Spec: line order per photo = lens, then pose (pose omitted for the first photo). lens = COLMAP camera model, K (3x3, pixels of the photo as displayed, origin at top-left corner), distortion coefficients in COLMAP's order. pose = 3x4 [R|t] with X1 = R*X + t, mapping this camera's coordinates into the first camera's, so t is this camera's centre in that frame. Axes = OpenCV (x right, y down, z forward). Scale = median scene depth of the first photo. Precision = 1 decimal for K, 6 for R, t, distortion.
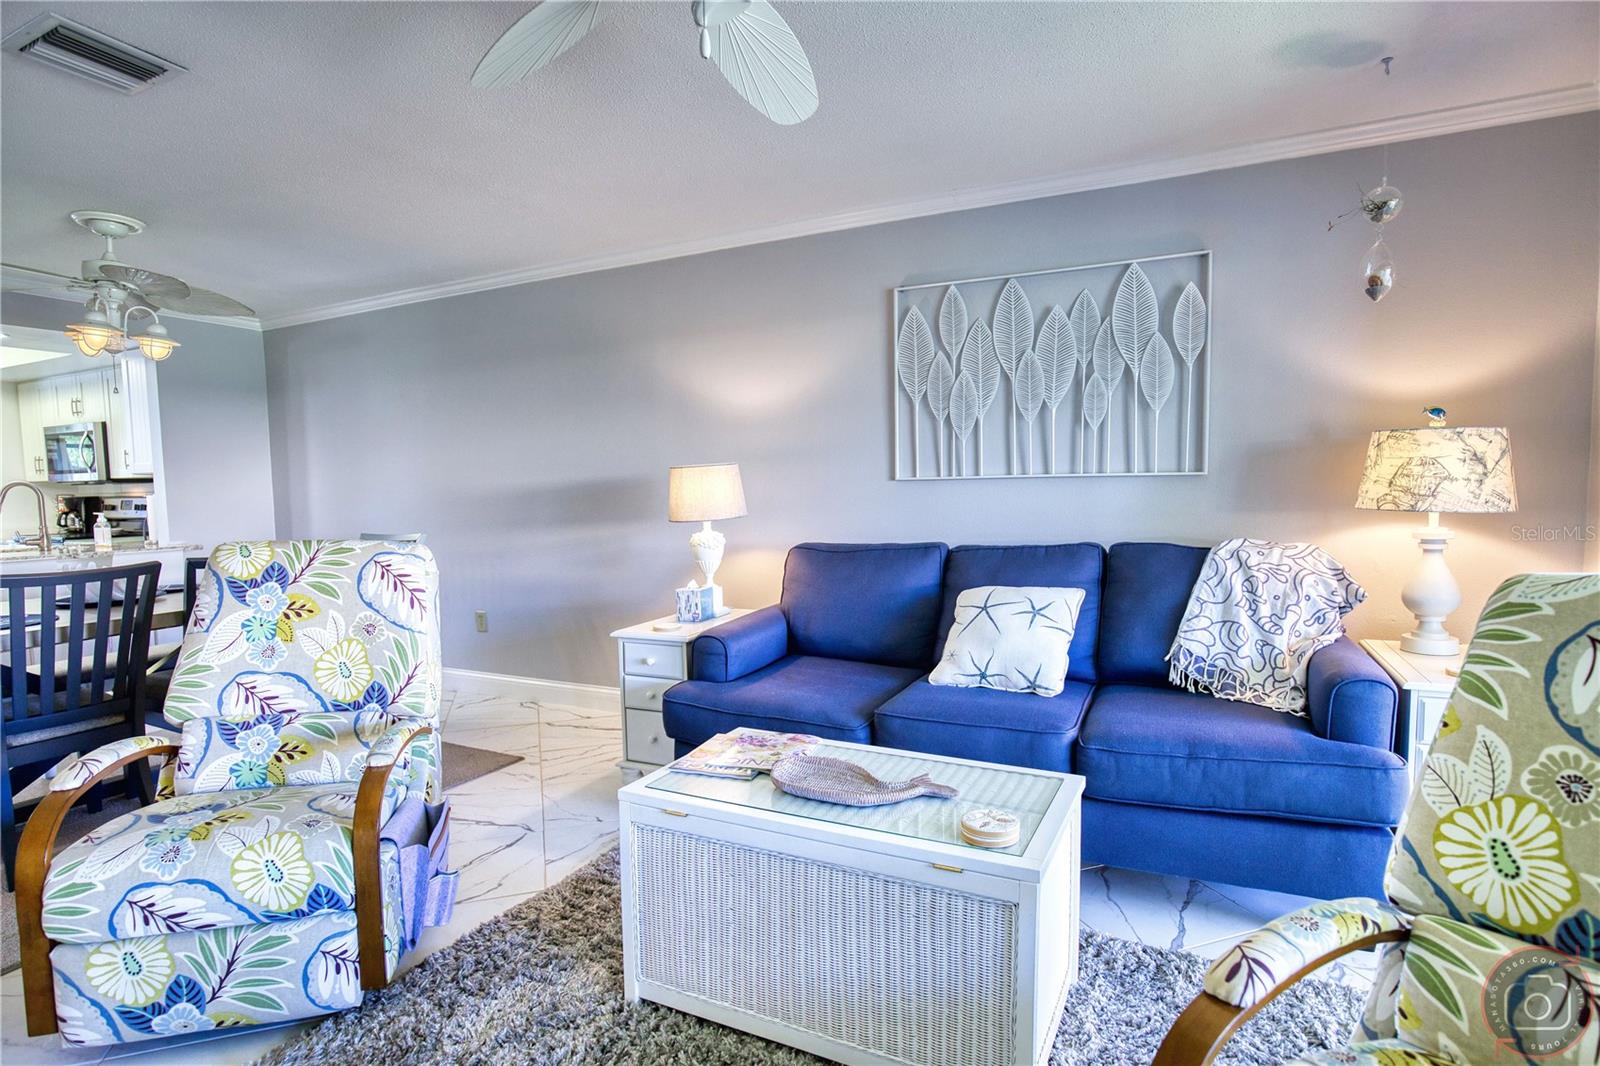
lens RADIAL K [[816.2, 0, 816.1], [0, 816.2, 539.5], [0, 0, 1]] dist [-0.025942, 0.005146]
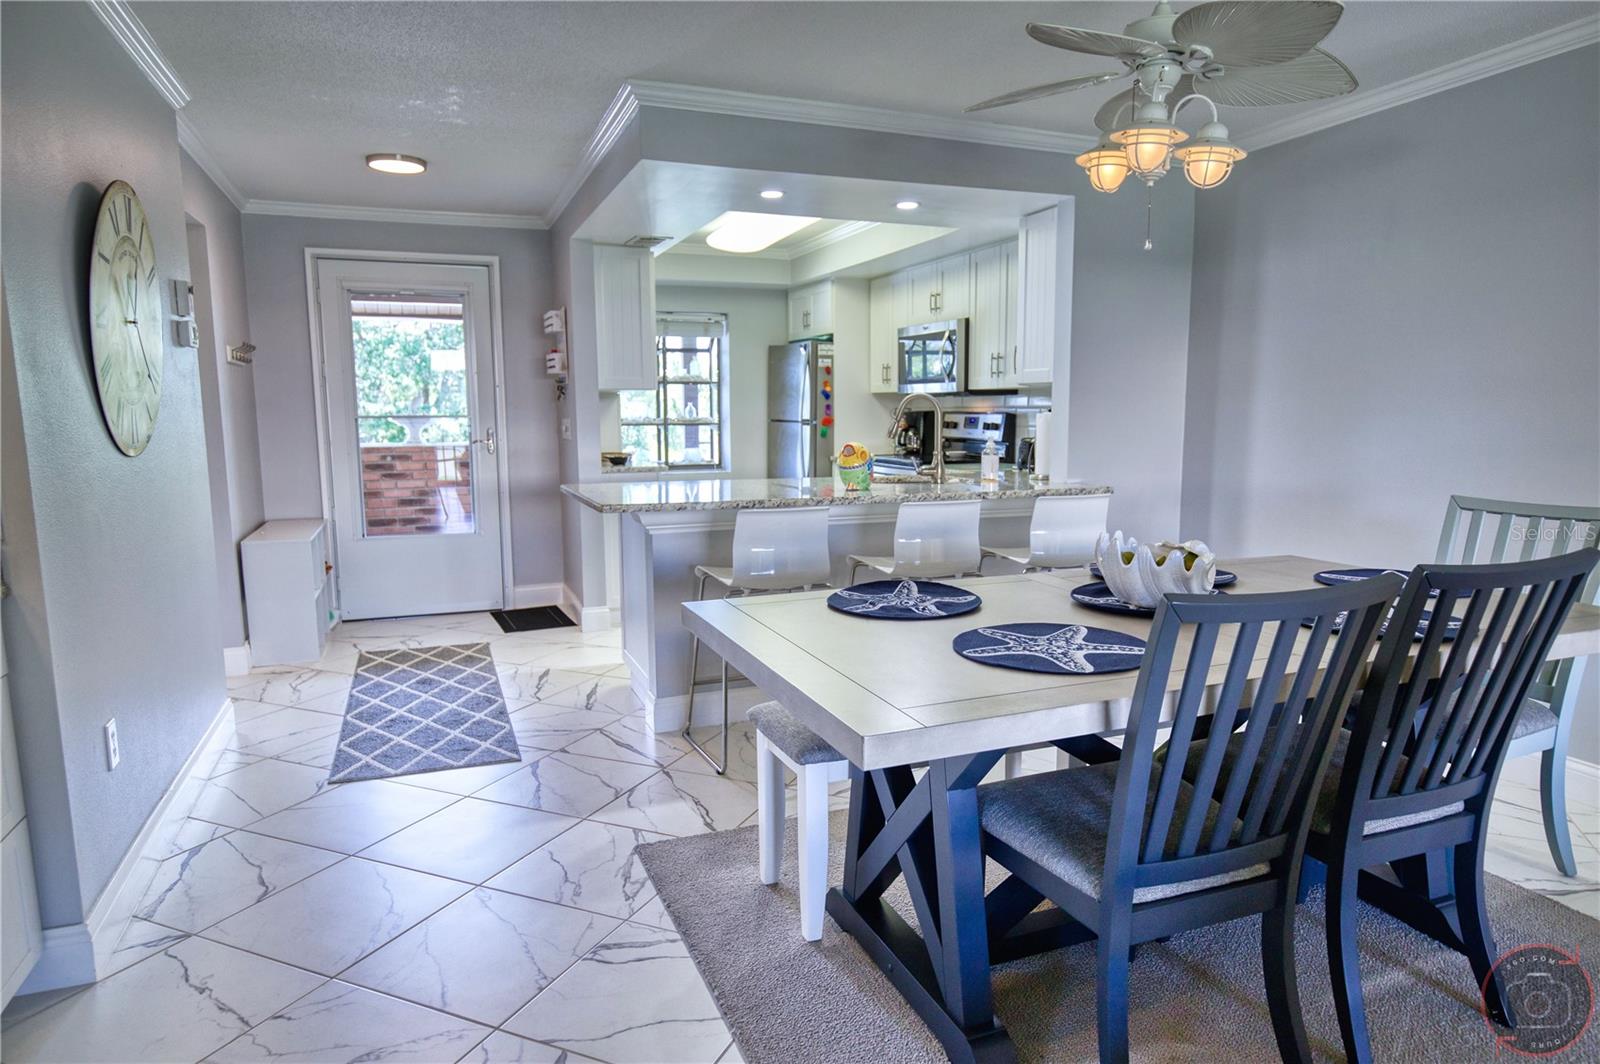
lens RADIAL K [[985.8, 0, 797.9], [0, 985.8, 527.8], [0, 0, 1]] dist [-0.006604, -0.001235]
pose [[0.728128, 0.096955, -0.678549, -0.324270], [-0.055137, 0.995022, 0.083009, -0.010782], [0.683220, -0.023028, 0.729850, 0.162160]]
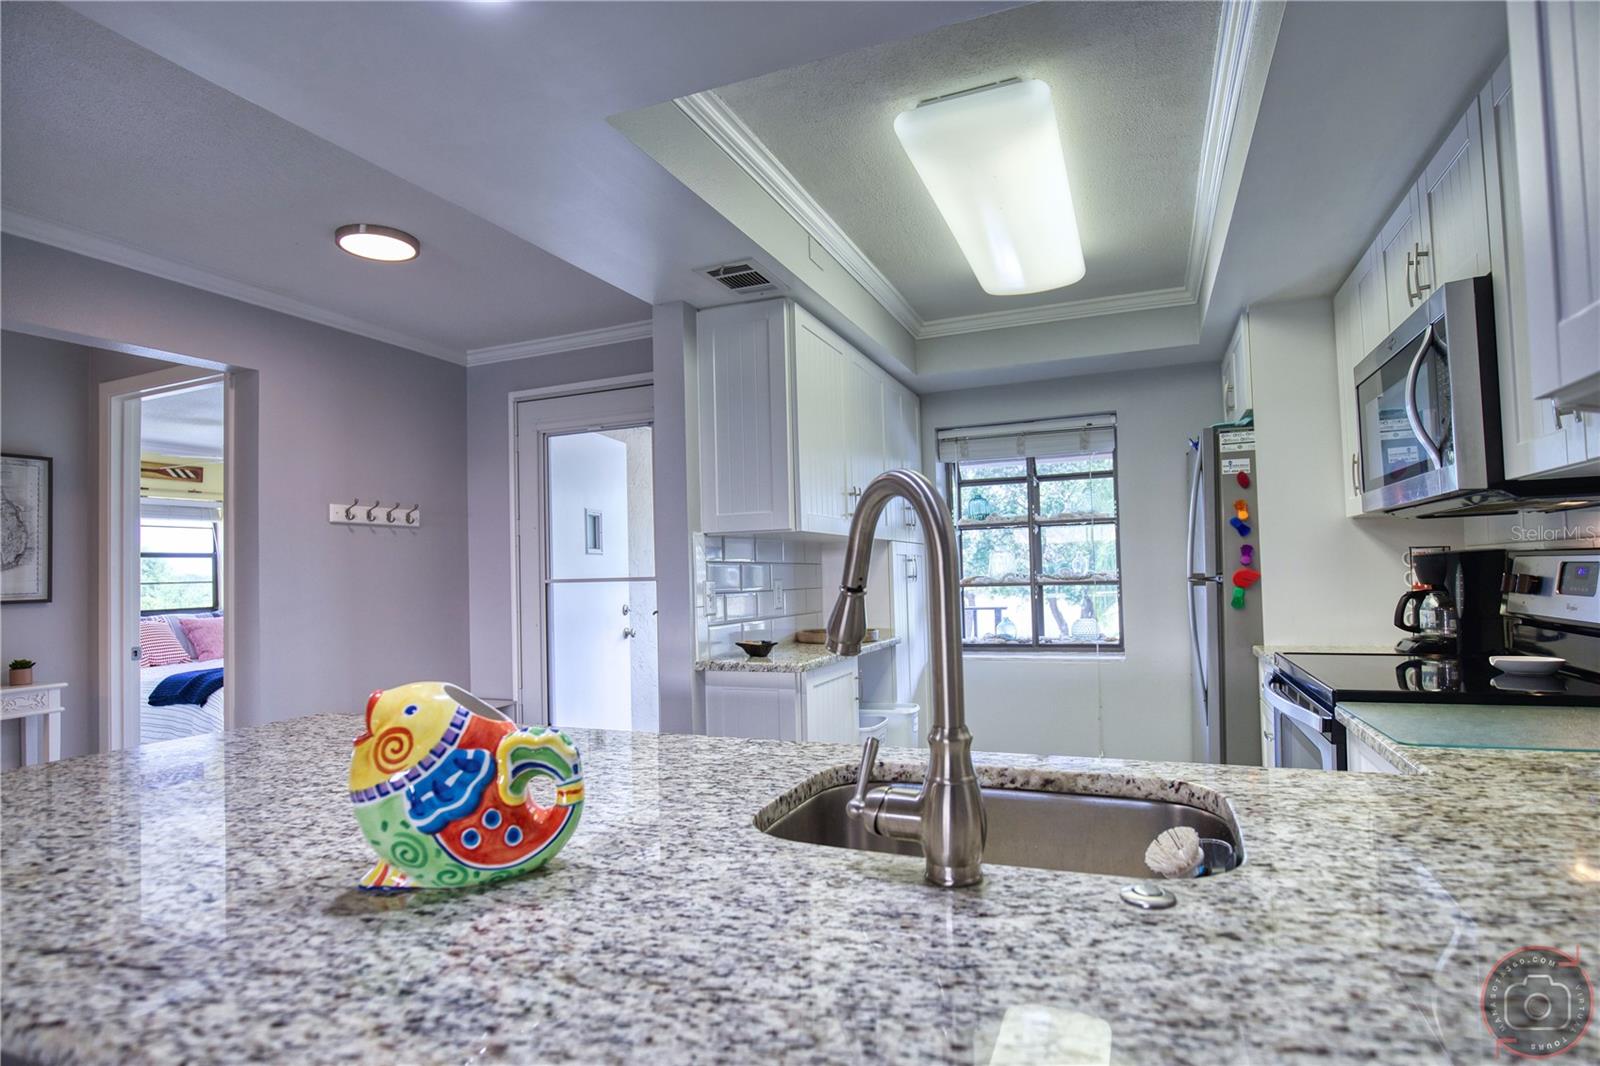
lens RADIAL K [[816.2, 0, 811.7], [0, 816.2, 543.9], [0, 0, 1]] dist [-0.025942, 0.005146]
pose [[0.064833, -0.022226, -0.997649, -0.634693], [-0.041723, 0.998817, -0.024963, -0.039165], [0.997024, 0.043243, 0.063829, 0.761071]]
